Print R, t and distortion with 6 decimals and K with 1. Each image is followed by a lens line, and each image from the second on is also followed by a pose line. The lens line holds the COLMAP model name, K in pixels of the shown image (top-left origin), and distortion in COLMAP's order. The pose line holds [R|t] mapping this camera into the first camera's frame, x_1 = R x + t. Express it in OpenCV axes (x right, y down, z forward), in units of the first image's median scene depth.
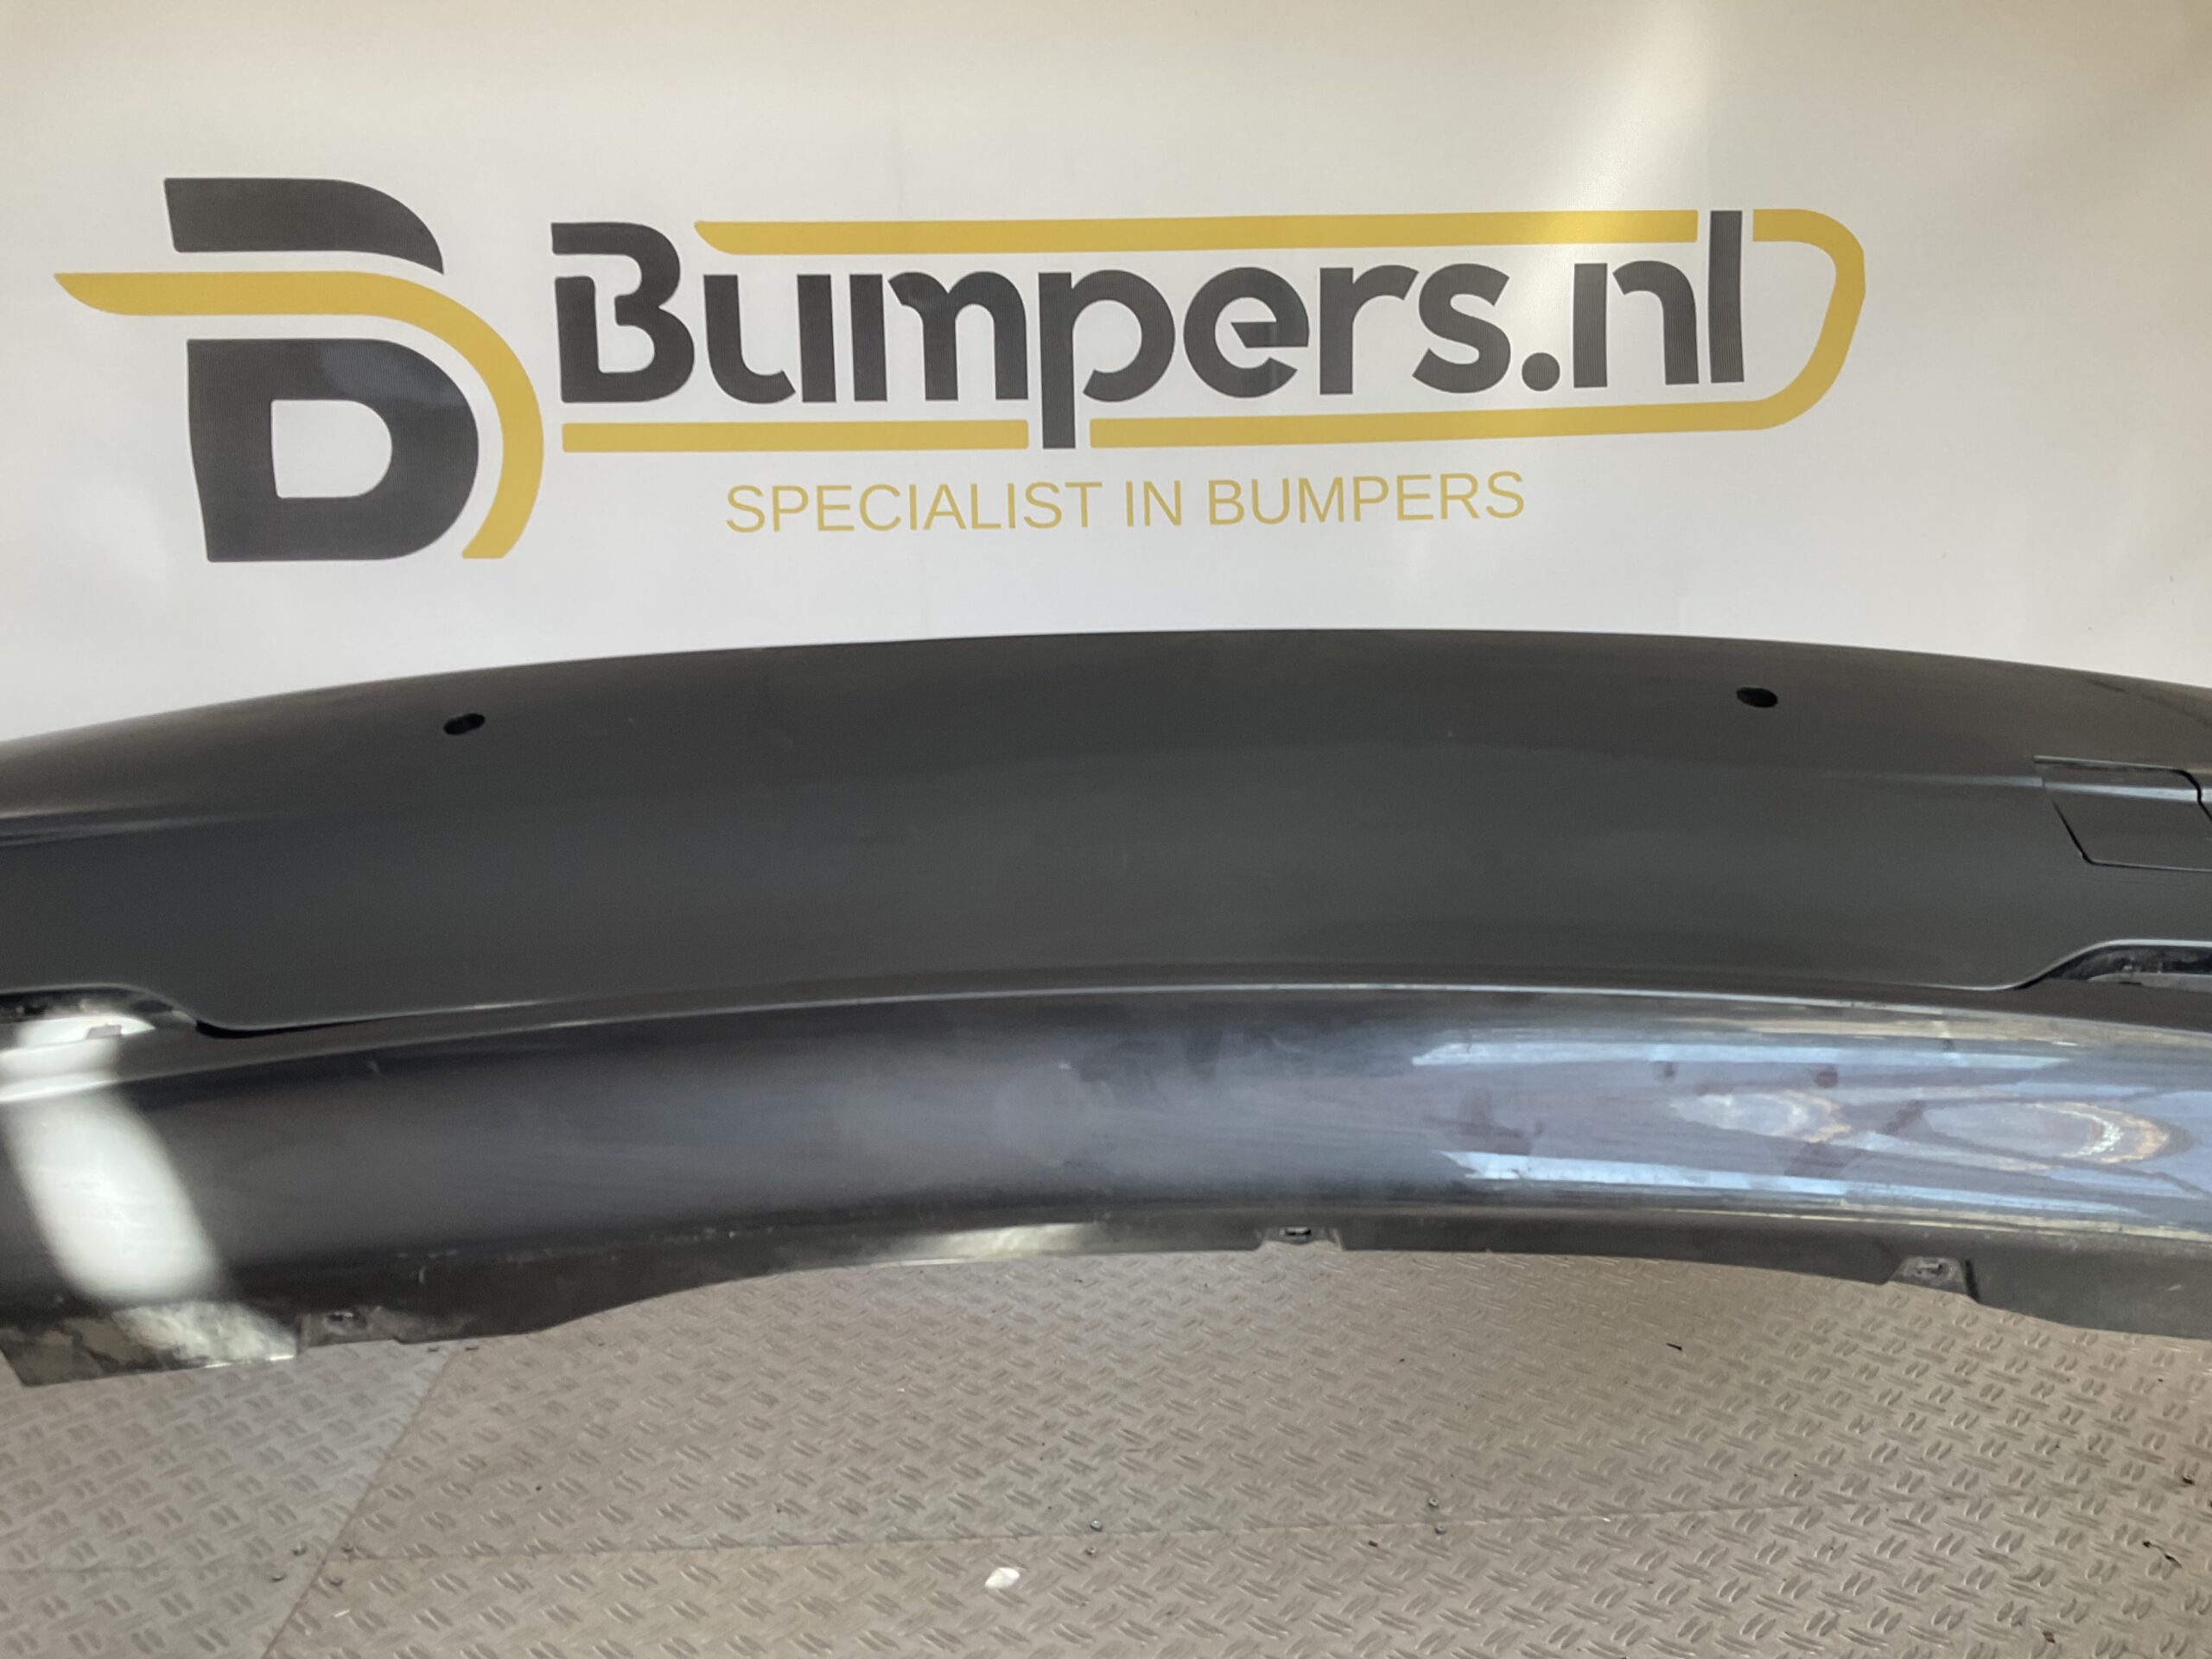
lens RADIAL K [[1872.6, 0, 1162.5], [0, 1872.6, 836.7], [0, 0, 1]] dist [0.095066, -0.203026]
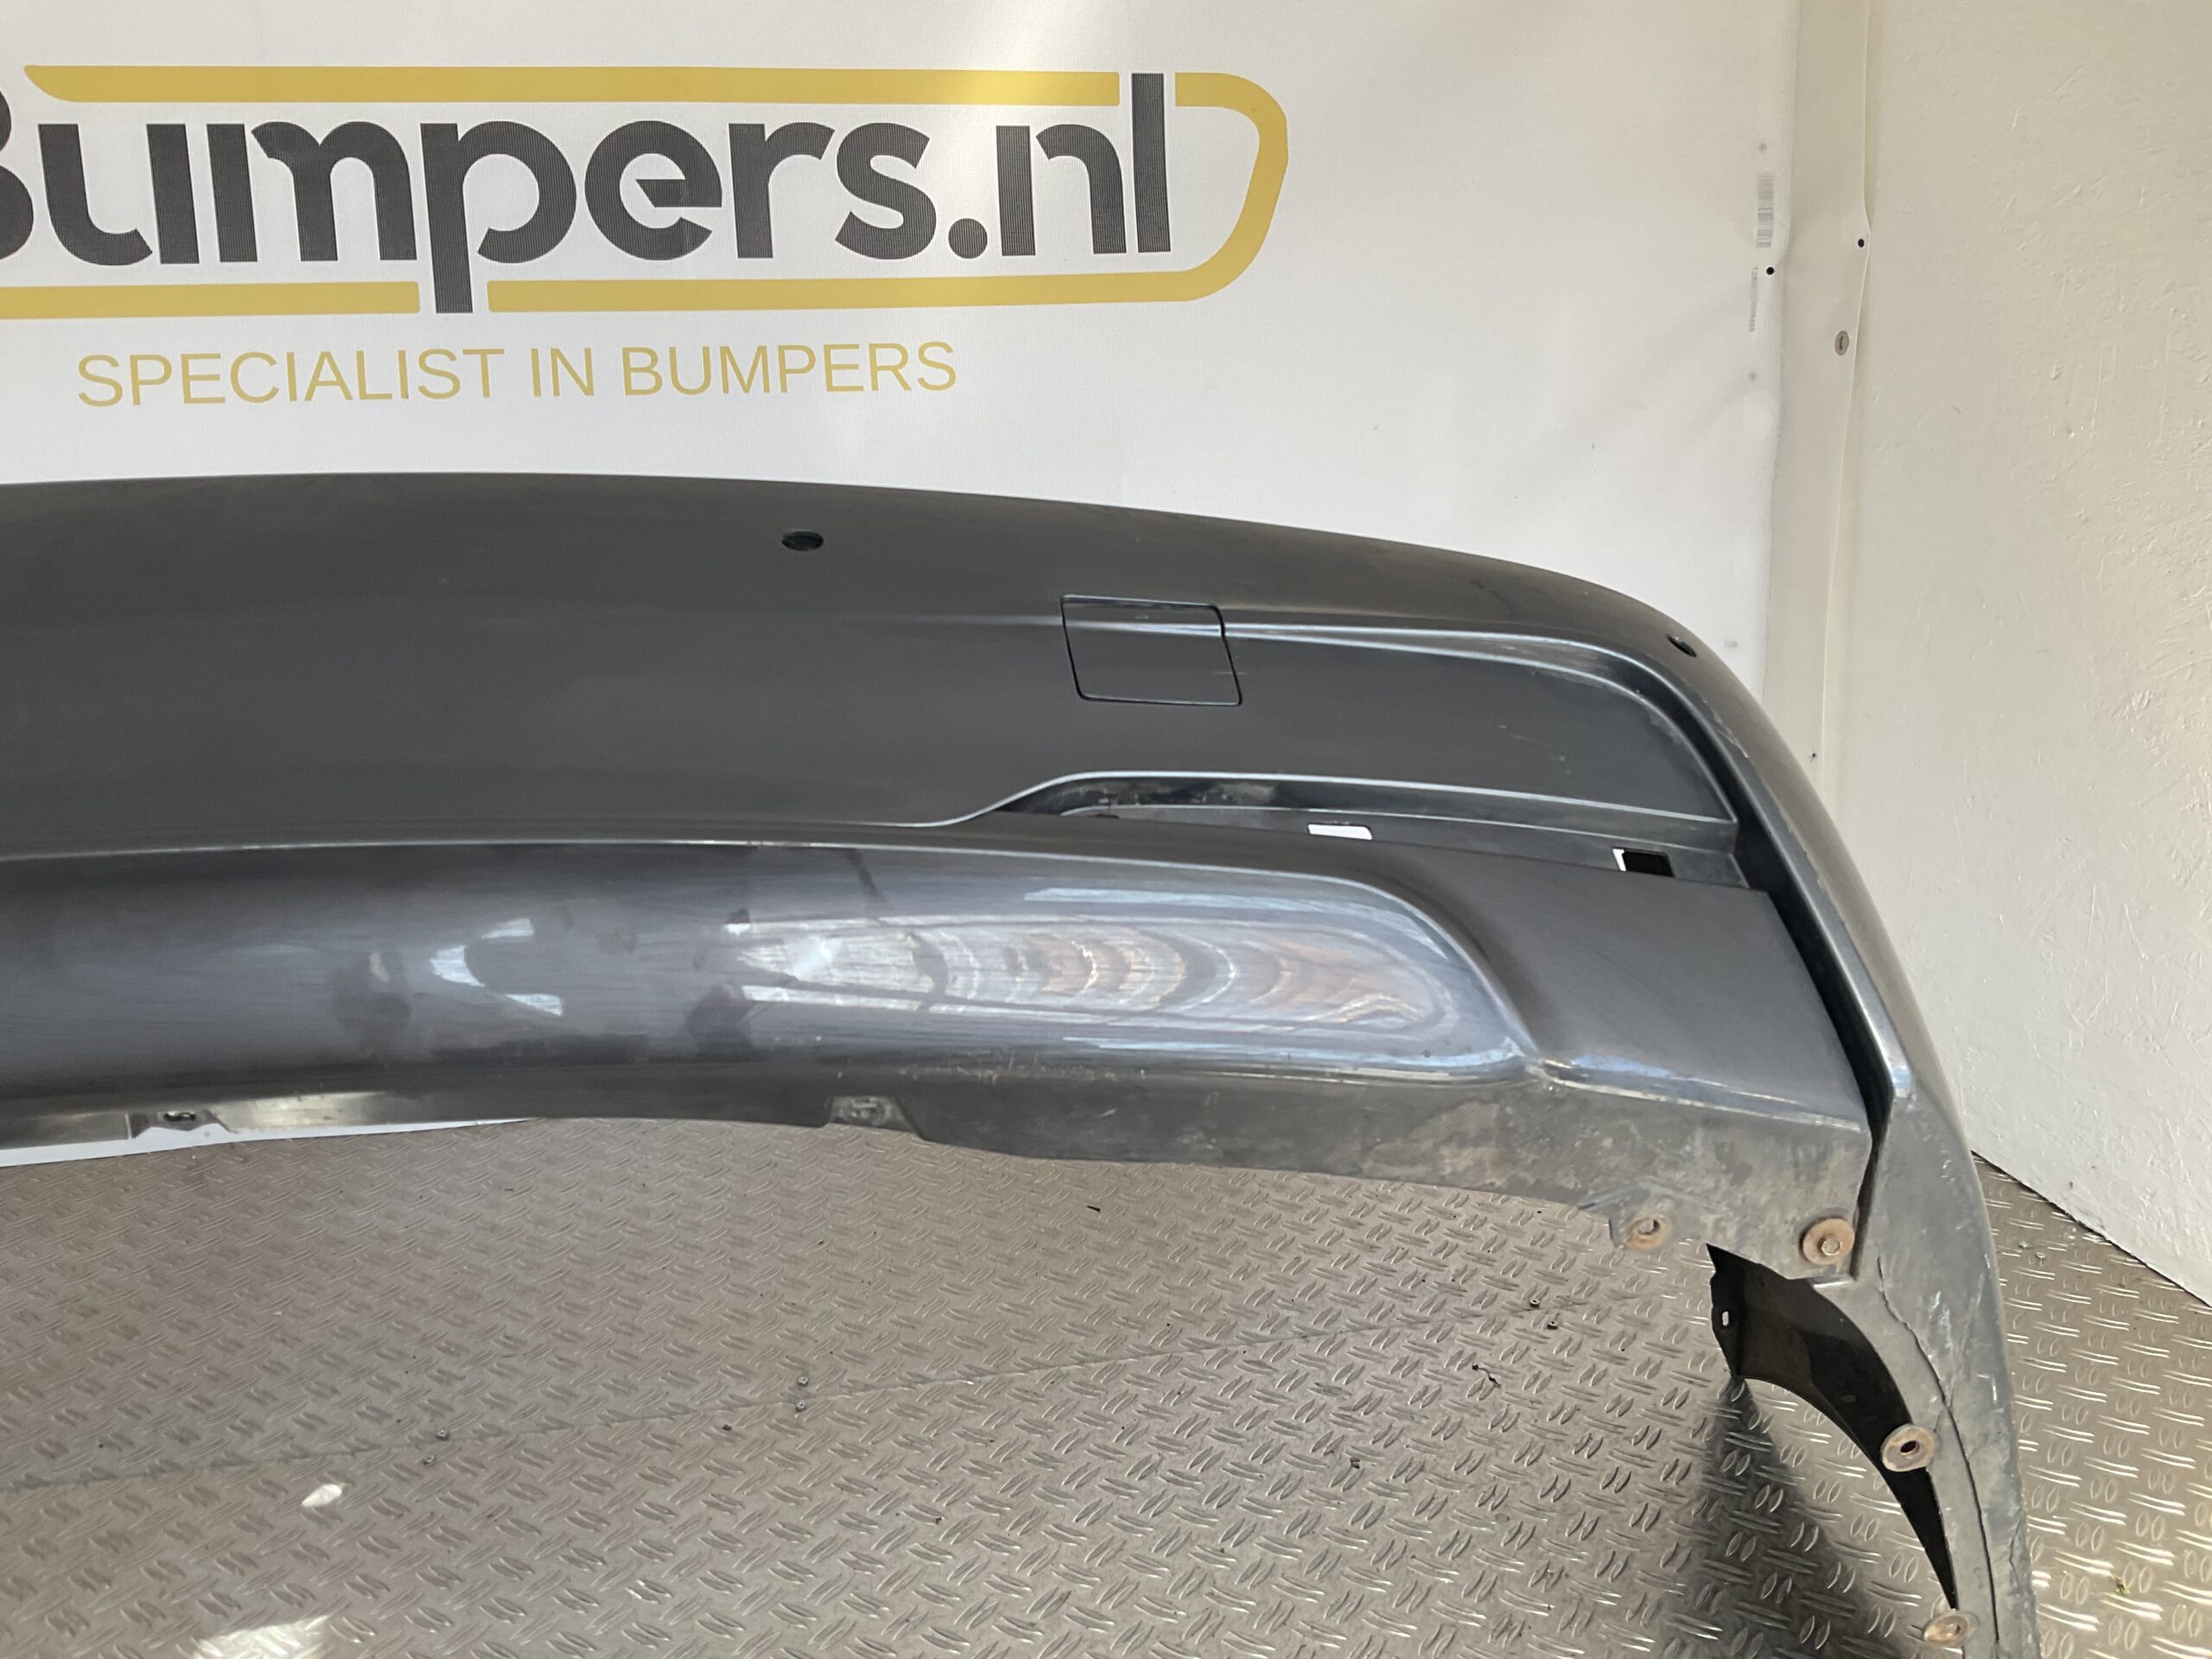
lens RADIAL K [[1868.0, 0, 1160.6], [0, 1868.0, 839.4], [0, 0, 1]] dist [0.090594, -0.171148]
pose [[0.988966, -0.038025, 0.143177, 0.149329], [0.030267, 0.997973, 0.055975, 0.013198], [-0.145015, -0.051024, 0.988113, 0.005452]]
